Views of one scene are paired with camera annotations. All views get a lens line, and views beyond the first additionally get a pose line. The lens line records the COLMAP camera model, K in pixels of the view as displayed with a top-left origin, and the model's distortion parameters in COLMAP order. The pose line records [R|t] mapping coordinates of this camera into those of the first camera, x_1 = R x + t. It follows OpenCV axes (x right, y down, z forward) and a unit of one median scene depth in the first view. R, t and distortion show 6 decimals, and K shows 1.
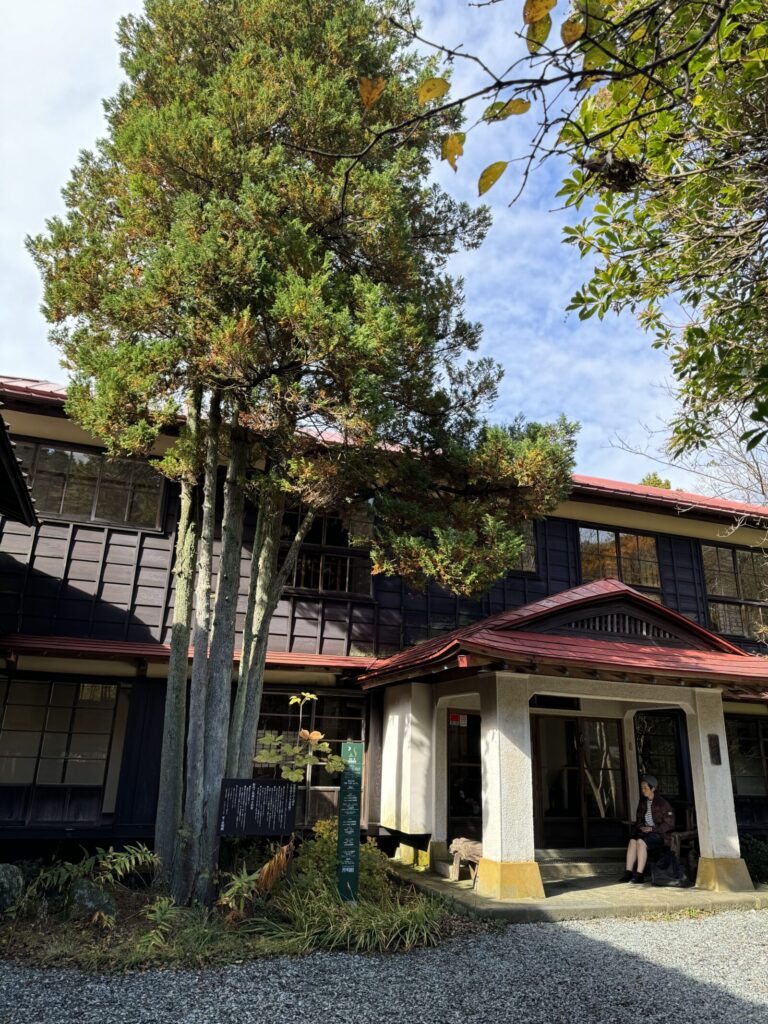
lens RADIAL K [[715.3, 0, 385.0], [0, 715.3, 530.3], [0, 0, 1]] dist [0.162474, -0.314178]
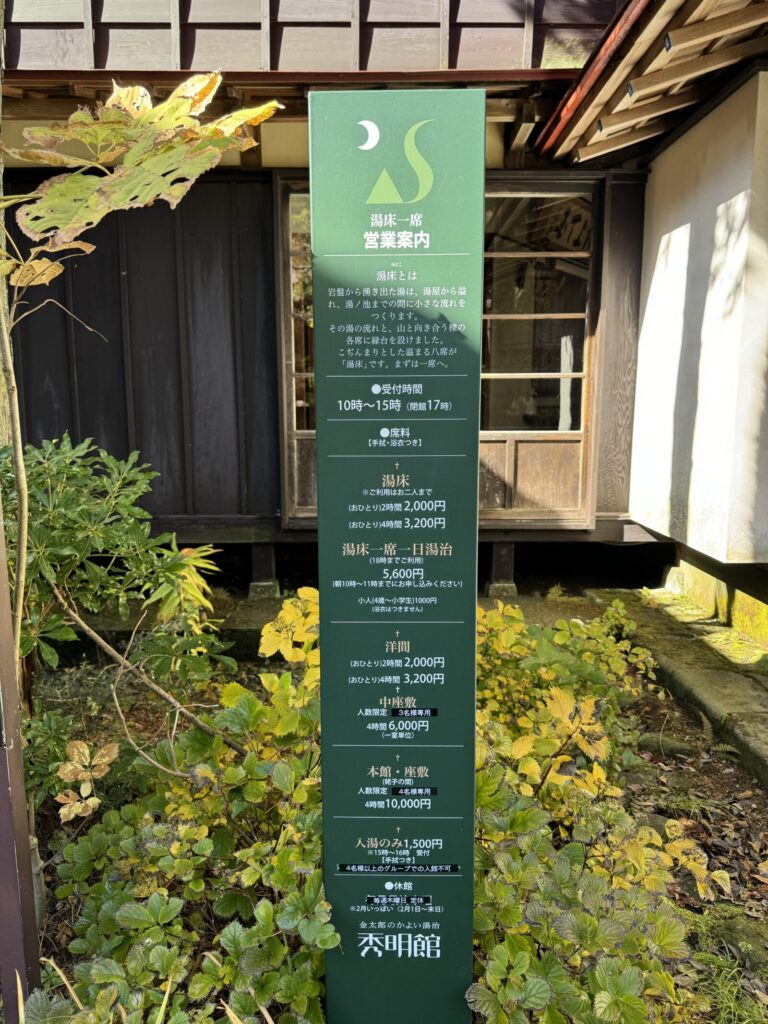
lens RADIAL K [[715.3, 0, 385.0], [0, 715.3, 530.3], [0, 0, 1]] dist [0.162474, -0.314178]
pose [[0.946663, 0.020256, -0.321587, -0.004839], [0.128338, 0.891745, 0.433959, 0.223960], [0.295564, -0.452085, 0.841583, 0.631025]]
